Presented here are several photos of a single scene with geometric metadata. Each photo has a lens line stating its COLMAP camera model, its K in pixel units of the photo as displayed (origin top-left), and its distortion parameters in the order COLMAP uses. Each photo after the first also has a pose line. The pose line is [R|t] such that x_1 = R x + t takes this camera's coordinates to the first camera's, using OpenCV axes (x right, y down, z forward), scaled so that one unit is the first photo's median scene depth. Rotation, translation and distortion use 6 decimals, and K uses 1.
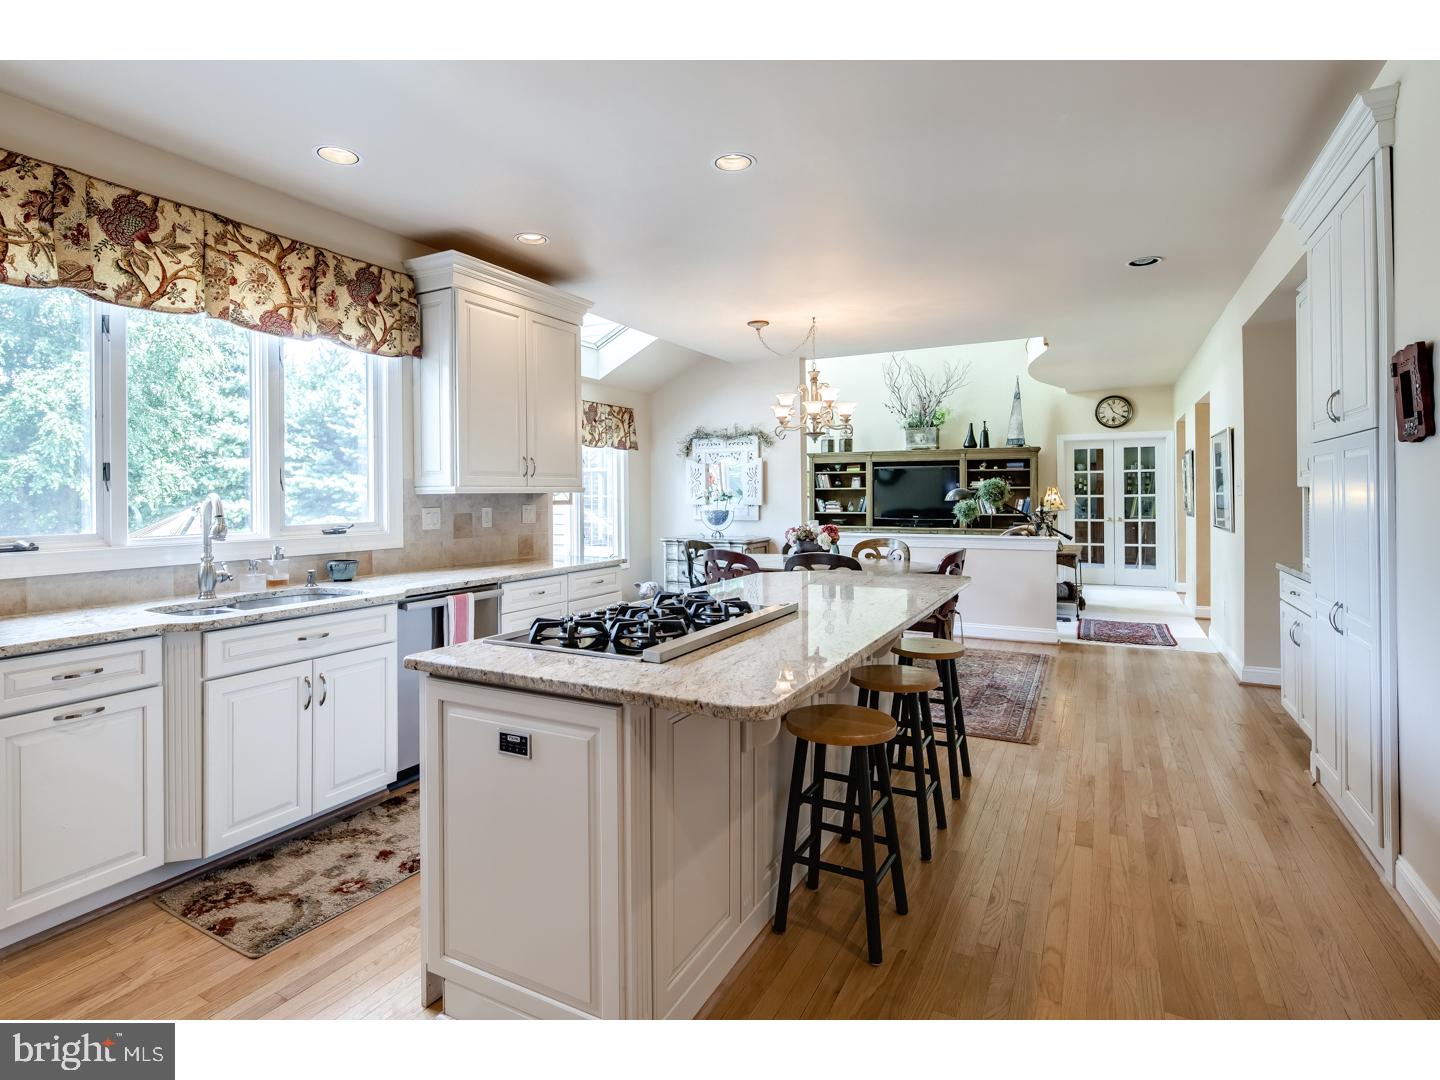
lens RADIAL K [[708.1, 0, 719.8], [0, 708.1, 501.7], [0, 0, 1]] dist [-0.000320, -0.000197]
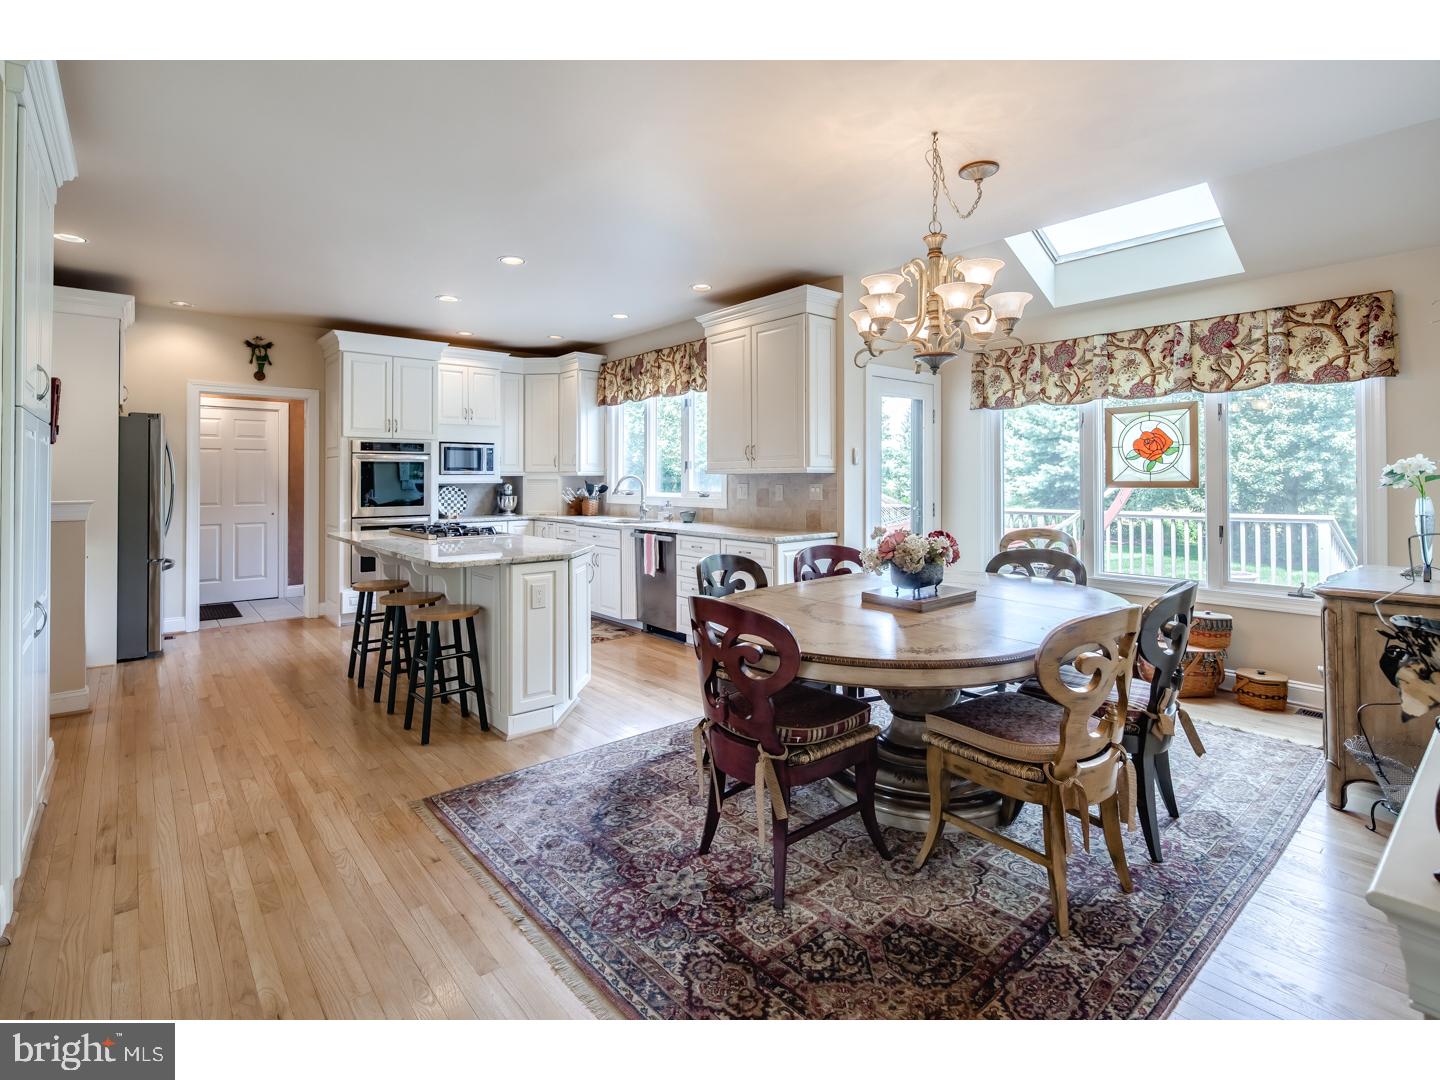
lens RADIAL K [[708.1, 0, 719.8], [0, 708.1, 501.7], [0, 0, 1]] dist [-0.000320, -0.000197]
pose [[-0.369945, 0.036442, -0.928339, 0.907828], [-0.003210, 0.999174, 0.040502, -0.013007], [0.929048, 0.017964, -0.369522, 1.407011]]
